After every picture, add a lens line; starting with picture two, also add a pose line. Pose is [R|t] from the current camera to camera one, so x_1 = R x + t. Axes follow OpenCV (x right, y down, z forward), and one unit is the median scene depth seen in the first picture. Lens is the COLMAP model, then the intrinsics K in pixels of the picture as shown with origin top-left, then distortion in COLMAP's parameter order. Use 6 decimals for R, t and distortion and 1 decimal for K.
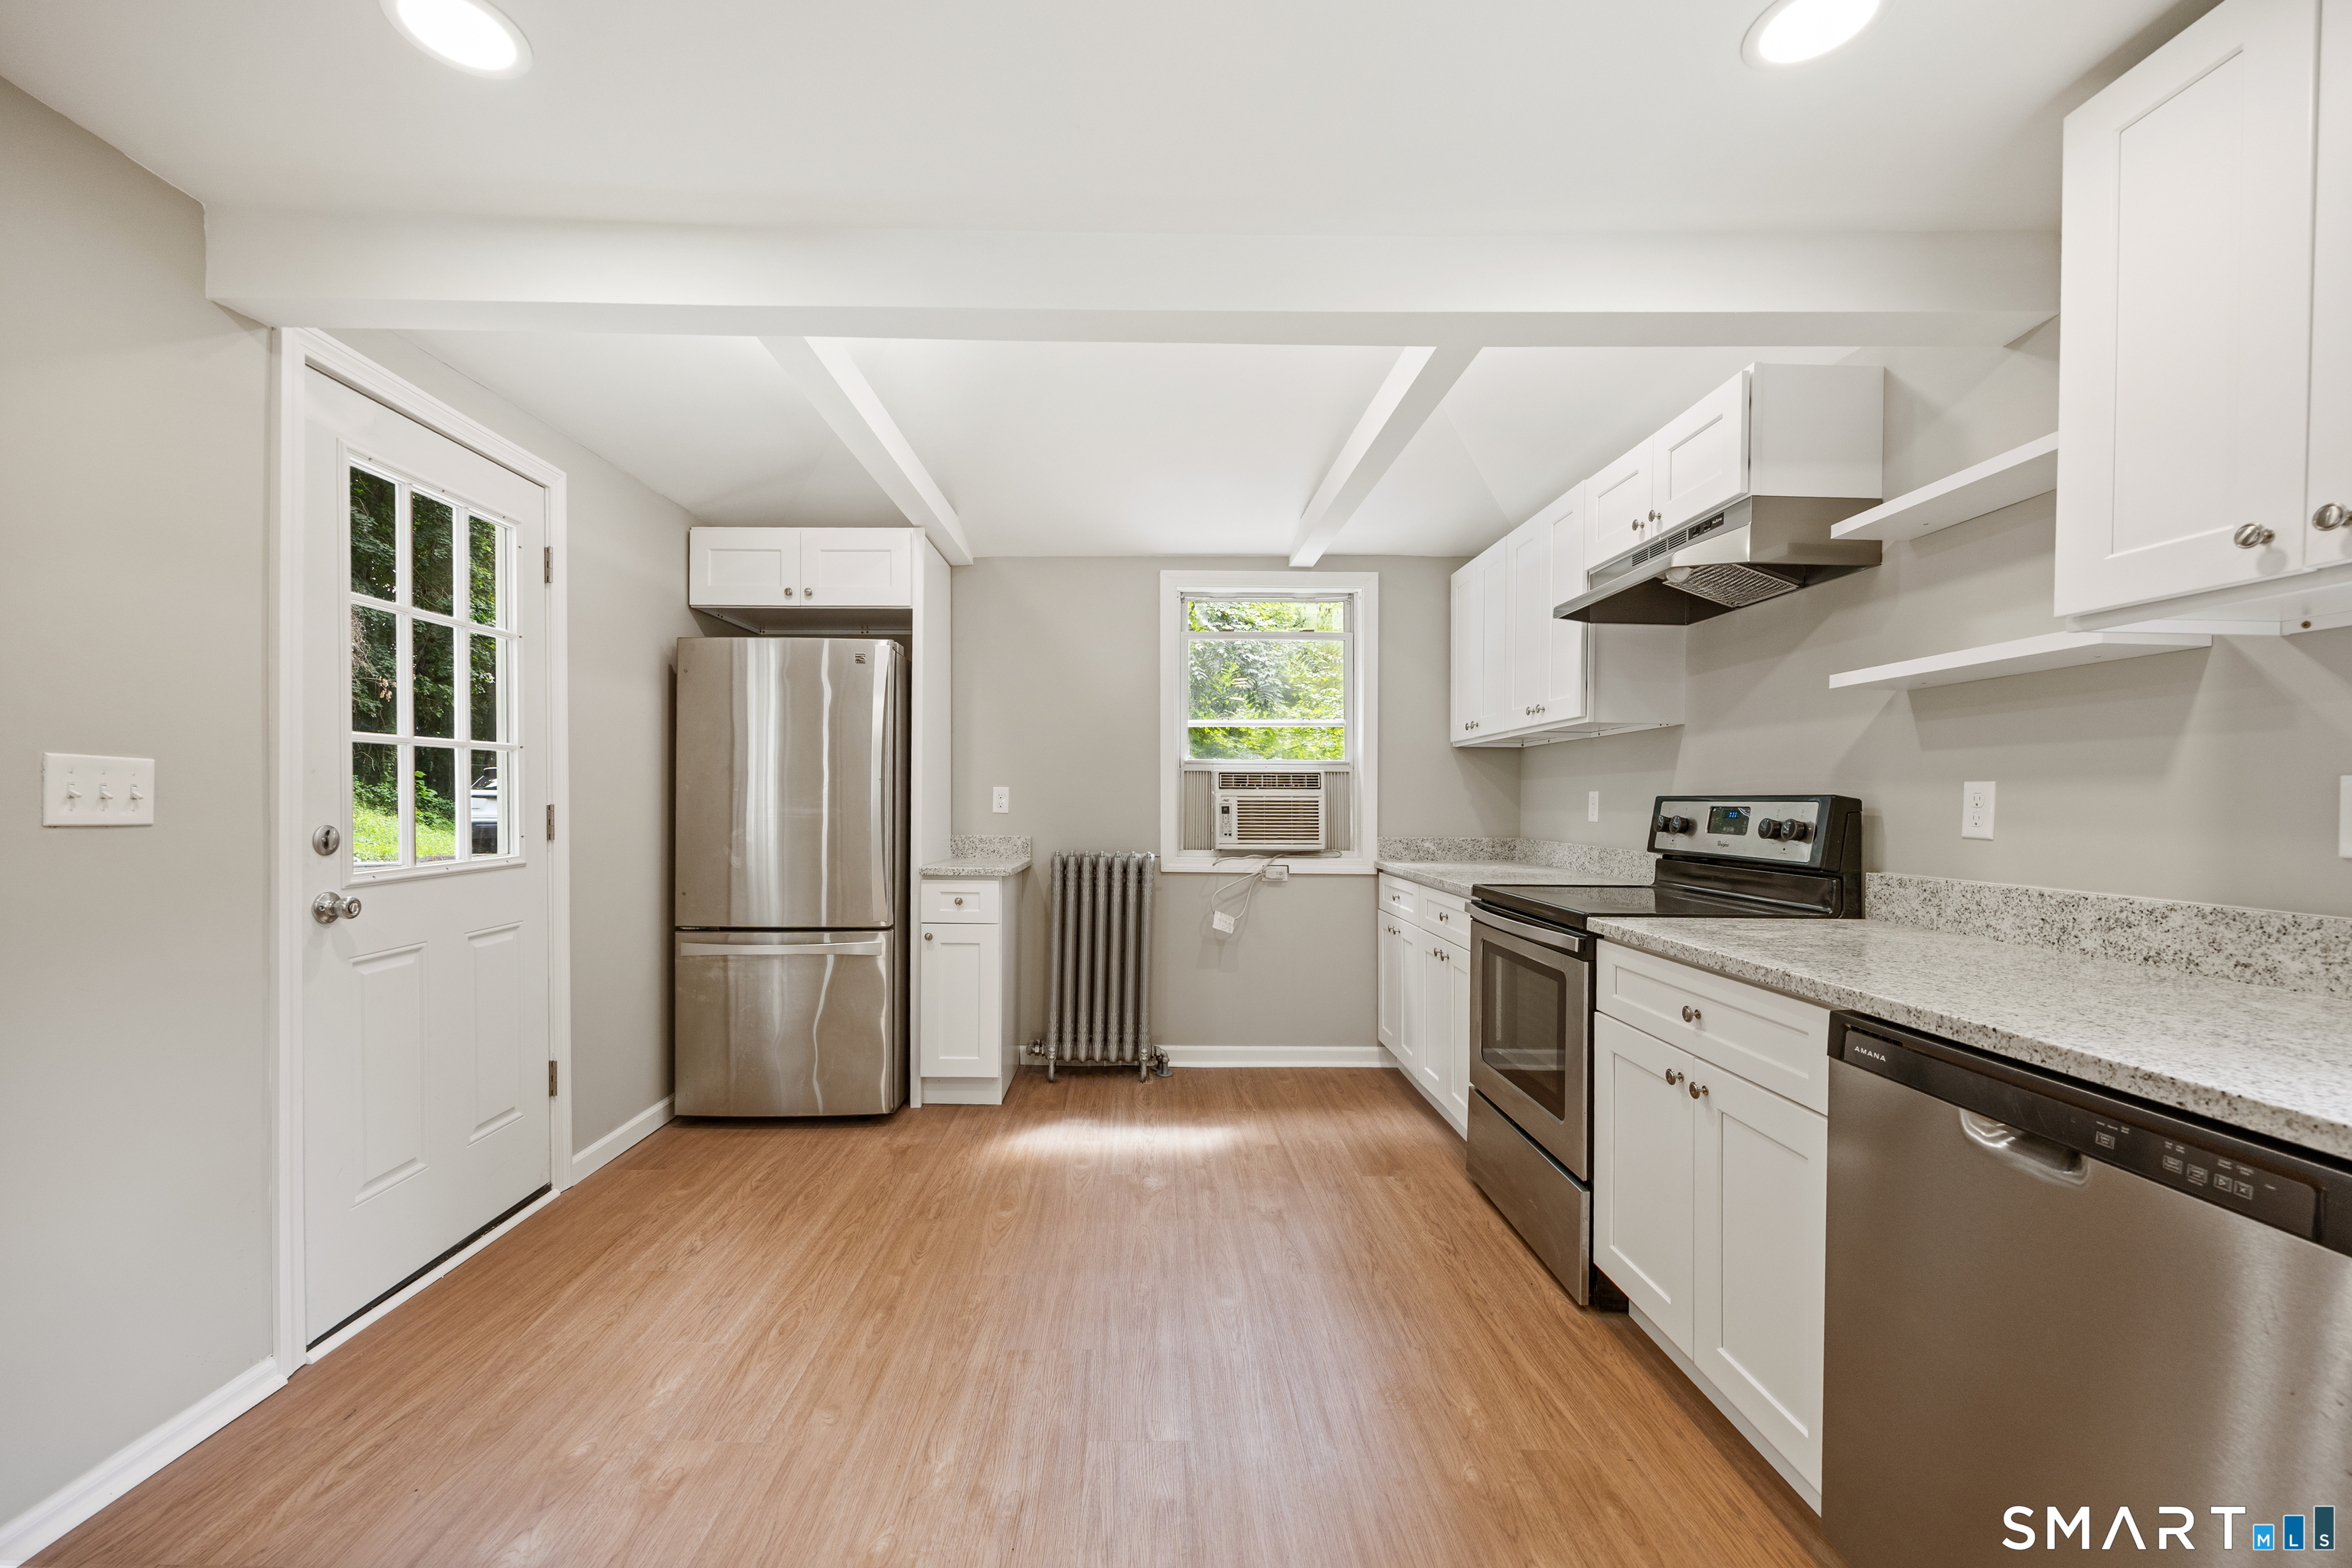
lens RADIAL K [[938.8, 0, 1140.8], [0, 938.8, 791.2], [0, 0, 1]] dist [0.002950, 0.000669]
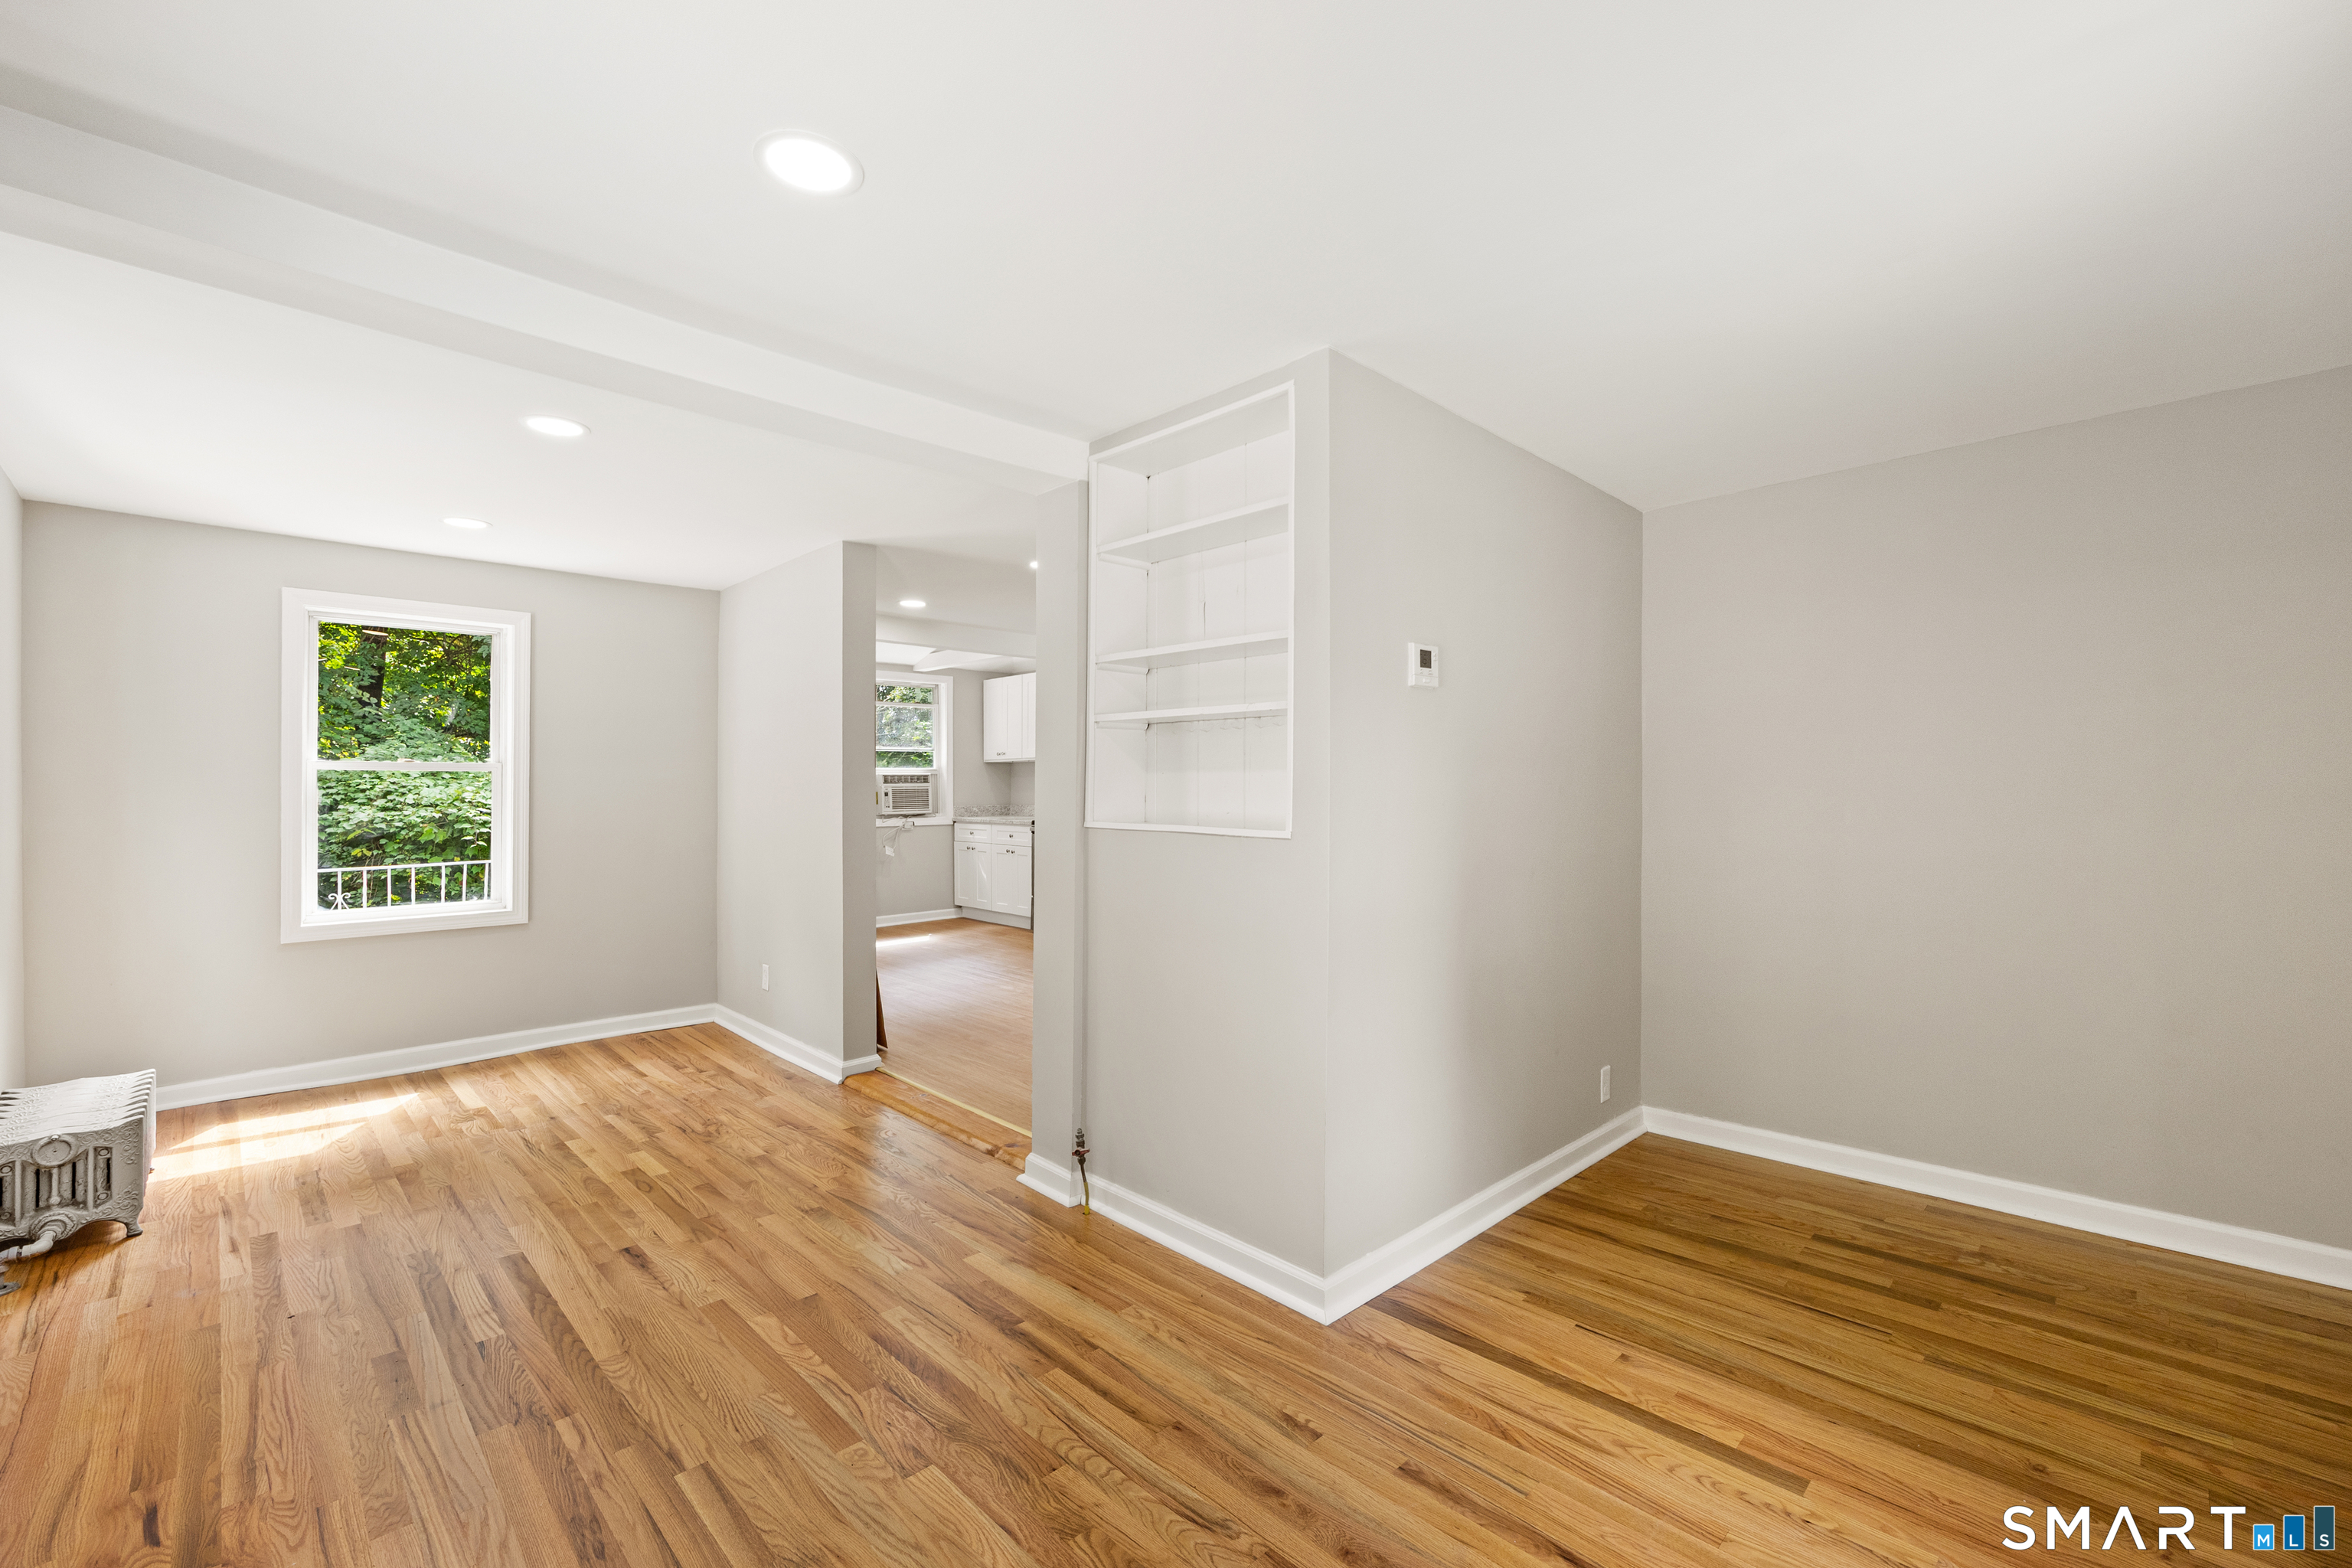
lens RADIAL K [[984.4, 0, 1185.3], [0, 984.4, 765.2], [0, 0, 1]] dist [-0.000406, 0.000223]
pose [[0.714590, 0.001503, 0.699542, -1.237234], [0.002787, 0.999984, -0.004996, -0.039222], [-0.699538, 0.005520, 0.714574, -1.238035]]
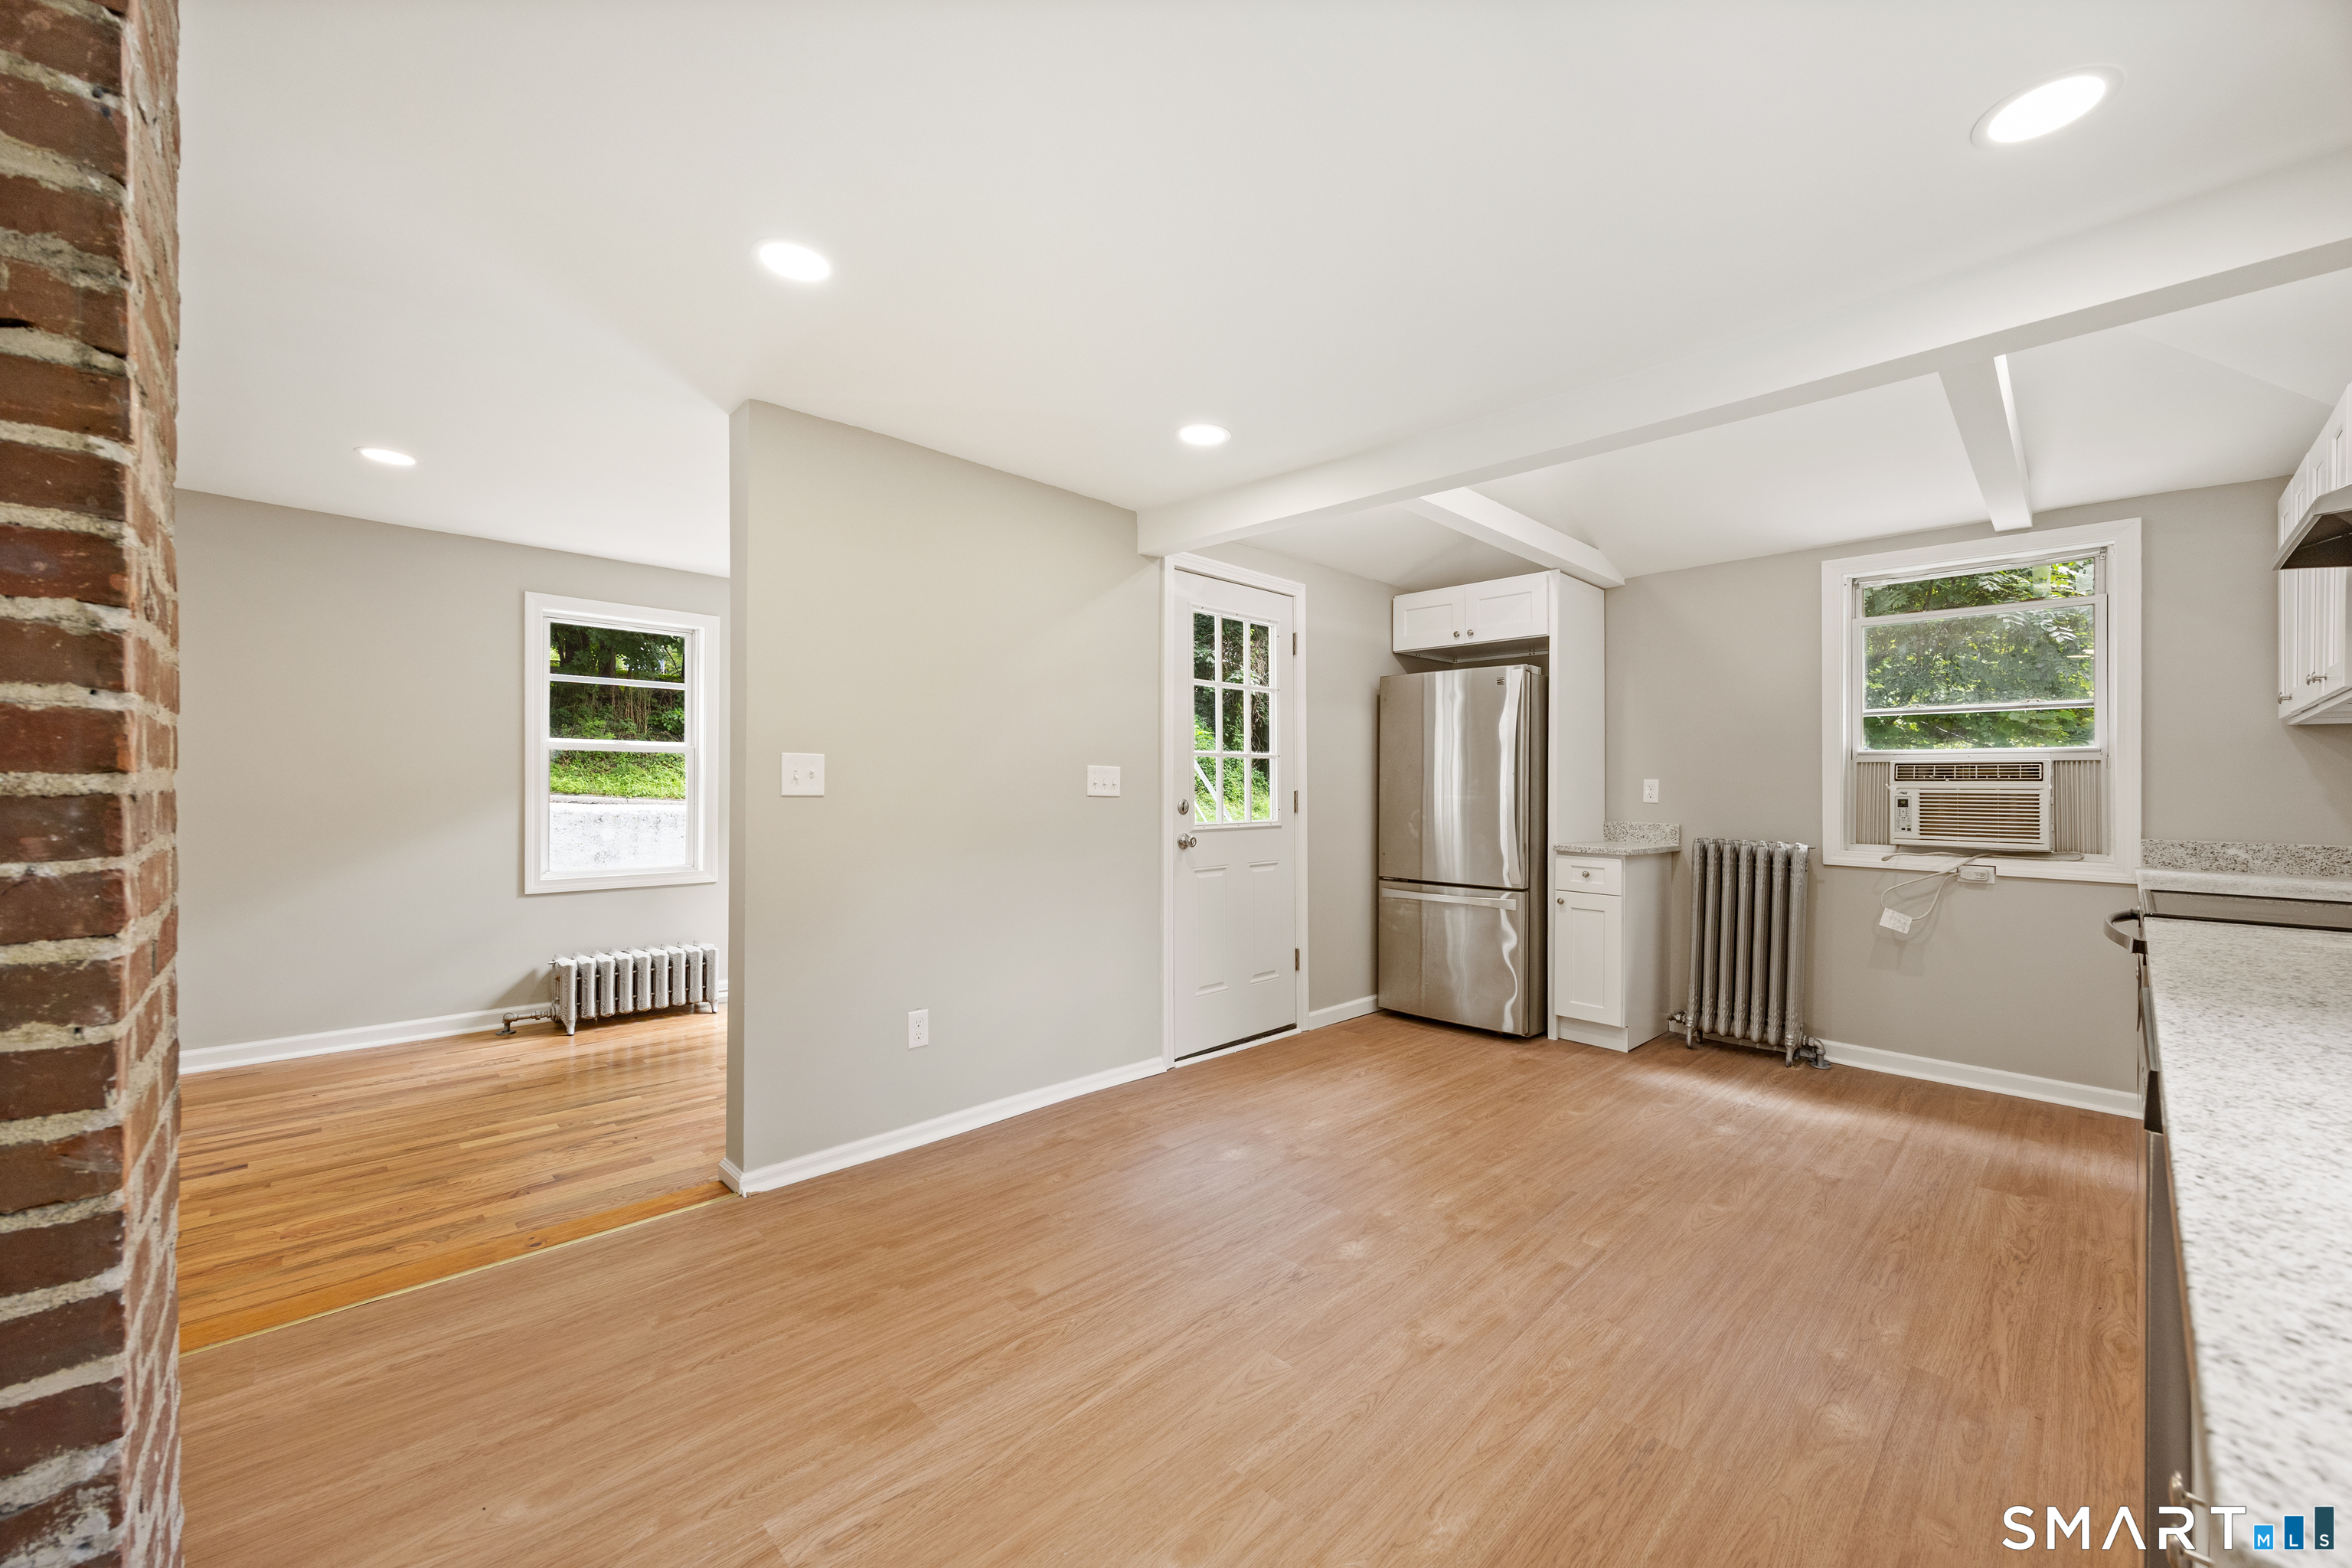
lens RADIAL K [[910.3, 0, 1175.3], [0, 910.3, 775.8], [0, 0, 1]] dist [-0.002139, 0.000130]
pose [[0.696752, -0.004925, -0.717295, 0.325018], [-0.001858, 0.999961, -0.008671, 0.002472], [0.717309, 0.007374, 0.696716, -0.225165]]
